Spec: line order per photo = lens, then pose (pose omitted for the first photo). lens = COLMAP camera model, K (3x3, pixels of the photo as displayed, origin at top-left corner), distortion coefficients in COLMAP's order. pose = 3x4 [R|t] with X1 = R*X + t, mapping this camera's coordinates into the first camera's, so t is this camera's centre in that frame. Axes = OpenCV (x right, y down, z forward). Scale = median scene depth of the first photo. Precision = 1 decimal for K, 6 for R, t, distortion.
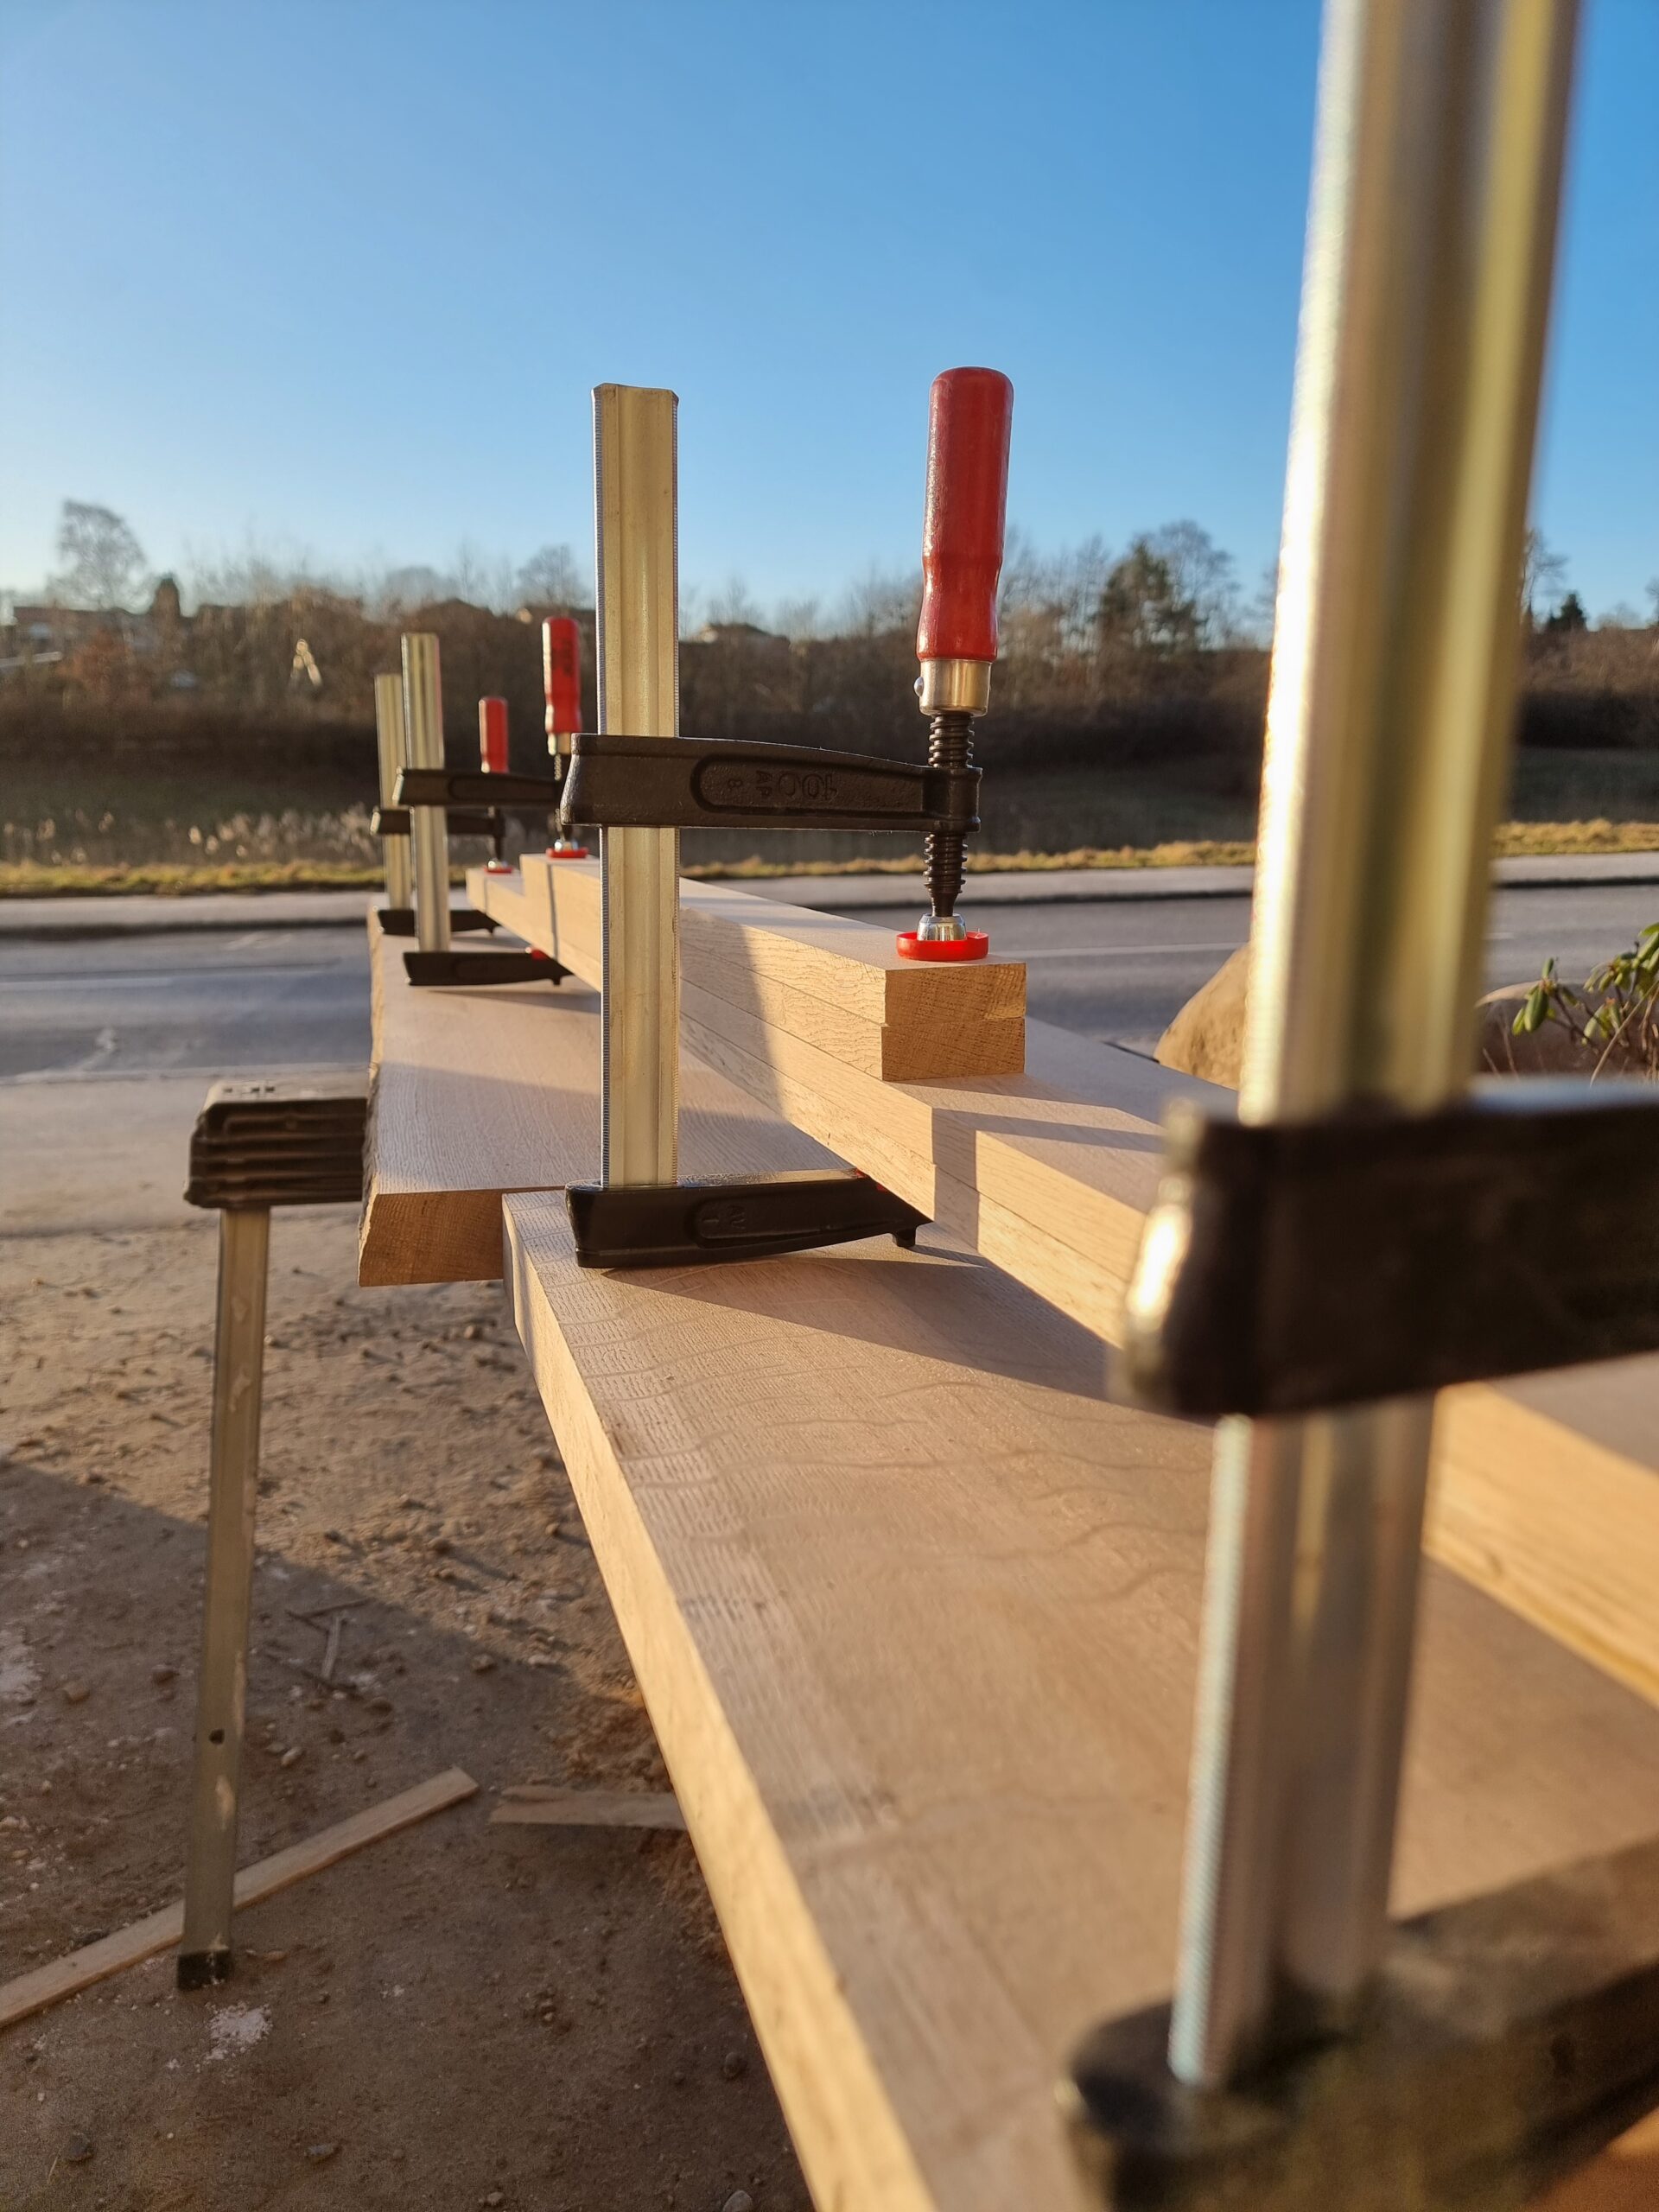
lens RADIAL K [[1562.7, 0, 824.7], [0, 1562.7, 1113.8], [0, 0, 1]] dist [0.057003, -0.037112]
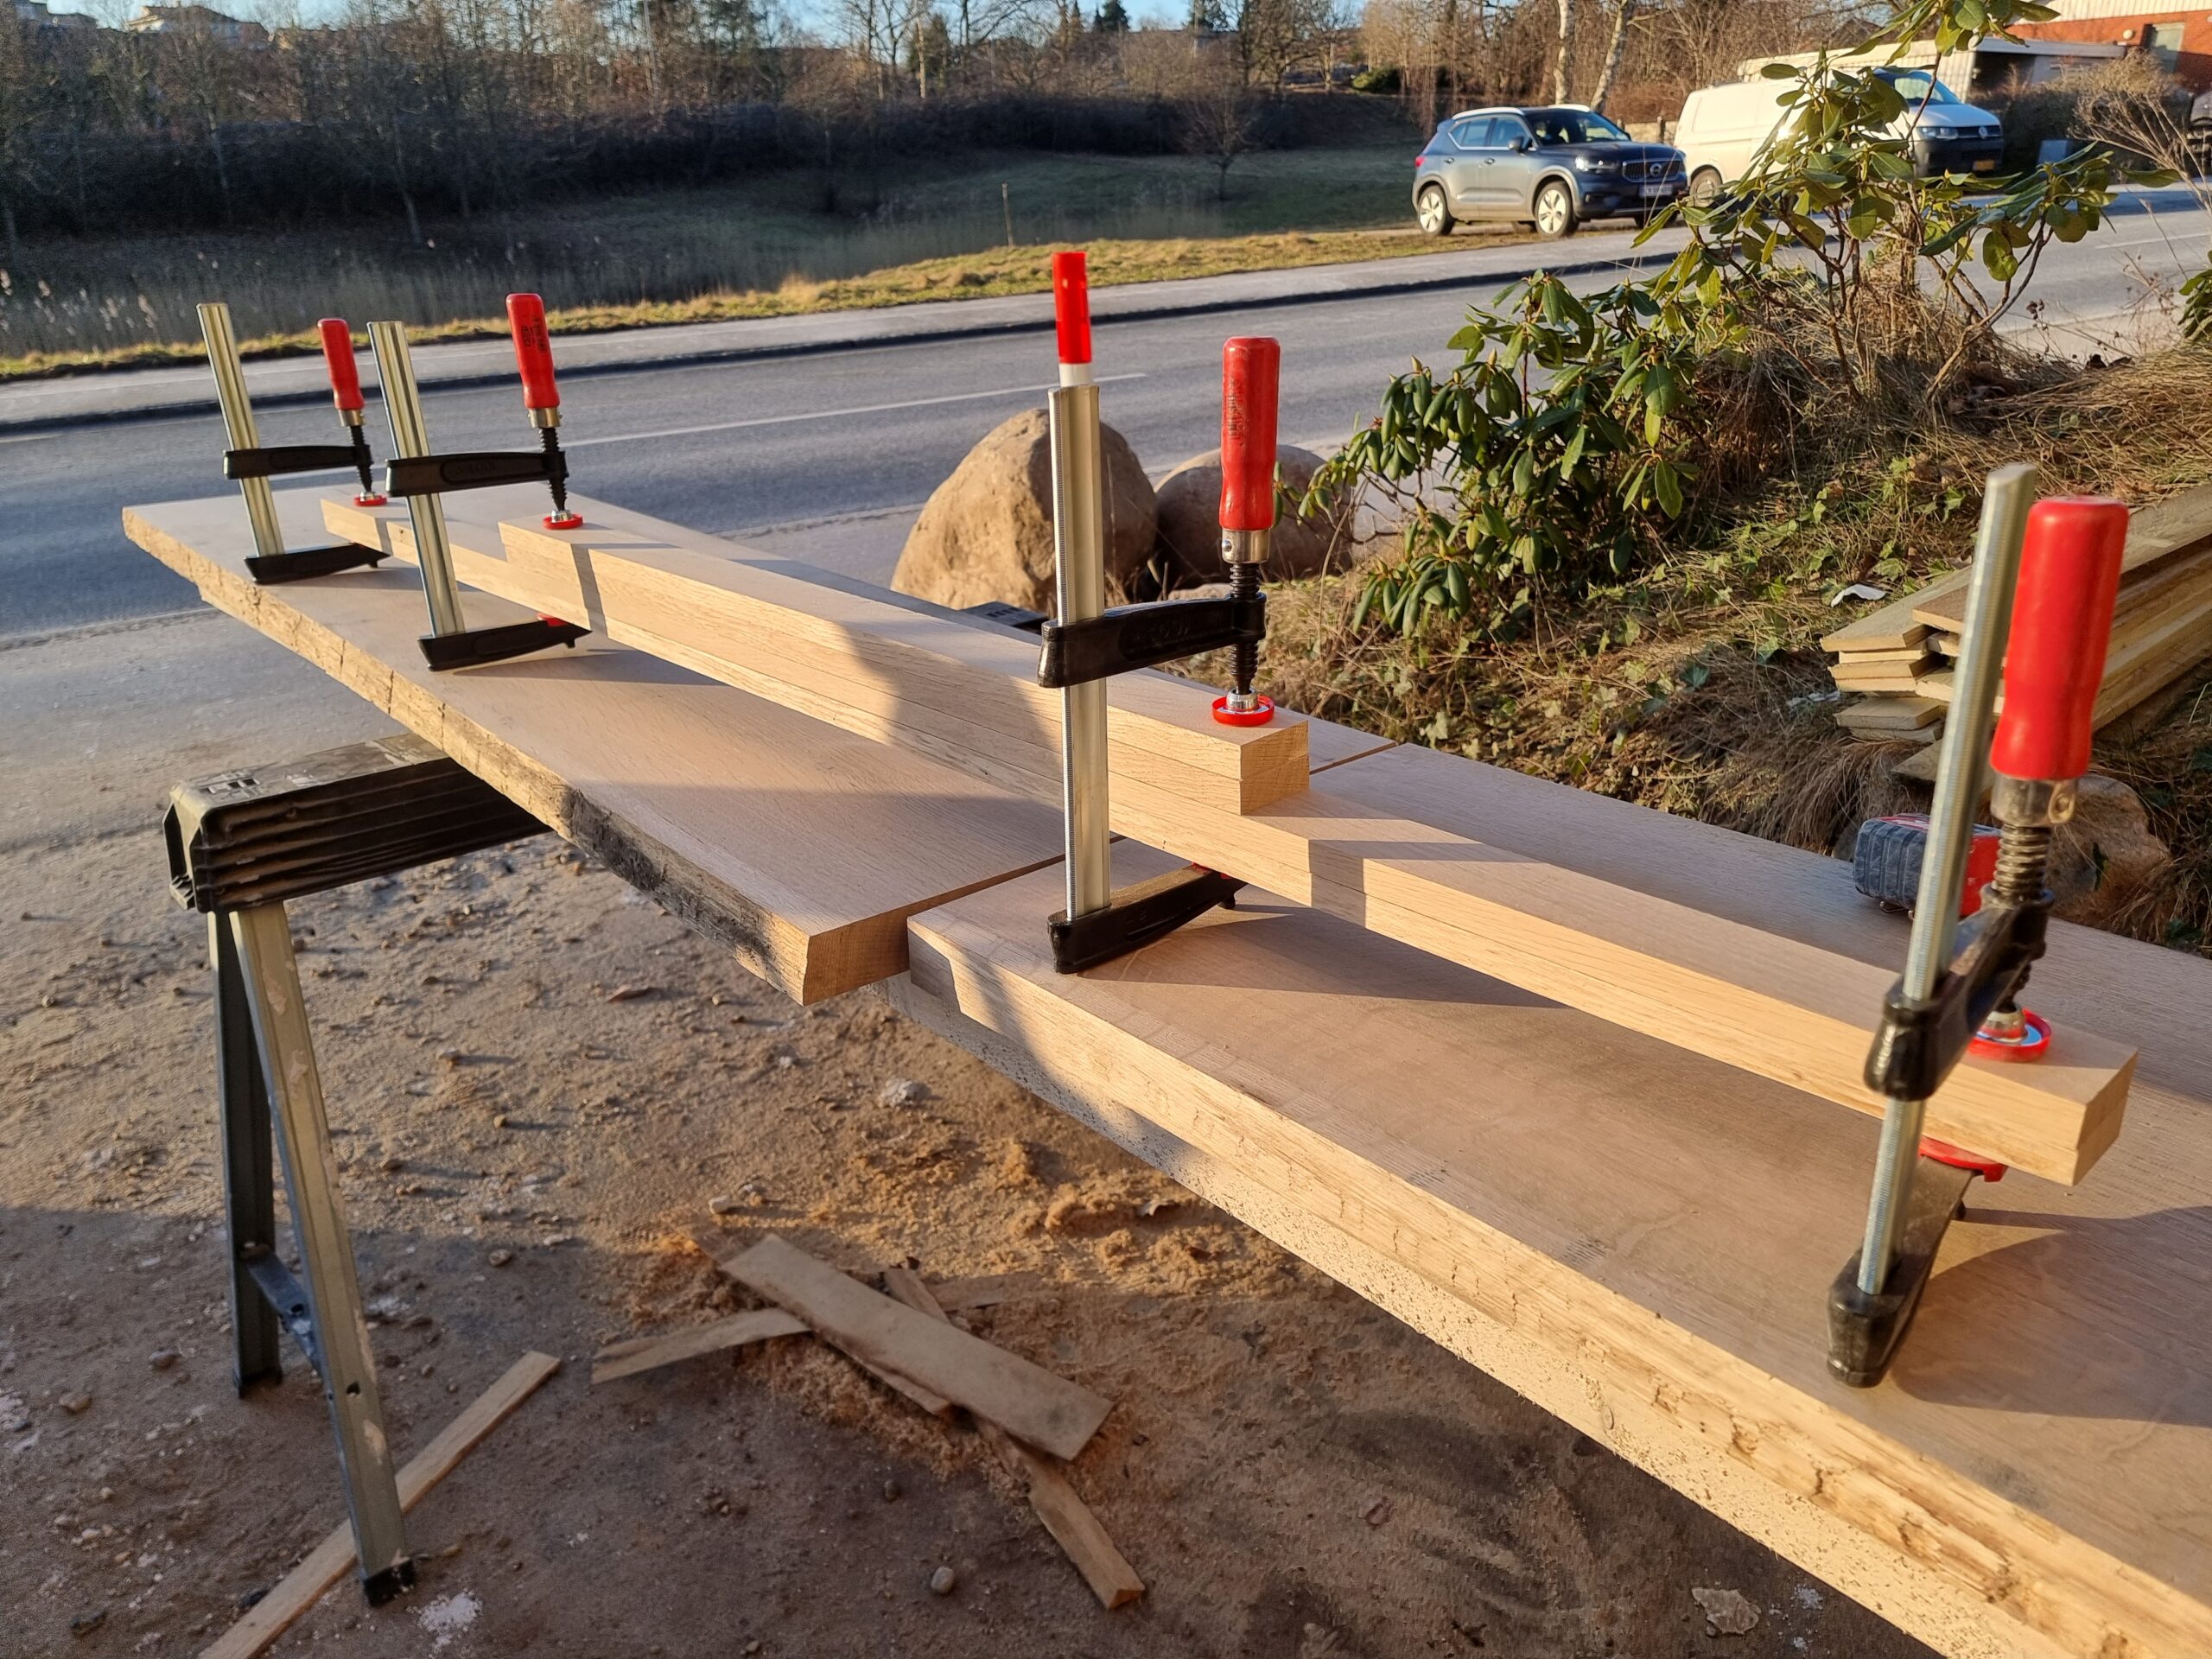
lens RADIAL K [[1562.7, 0, 1119.2], [0, 1562.7, 820.2], [0, 0, 1]] dist [0.057003, -0.037112]
pose [[0.912188, -0.182591, 0.366843, -0.208348], [0.119960, 0.975007, 0.187005, -0.104318], [-0.391820, -0.126577, 0.911293, -0.113004]]
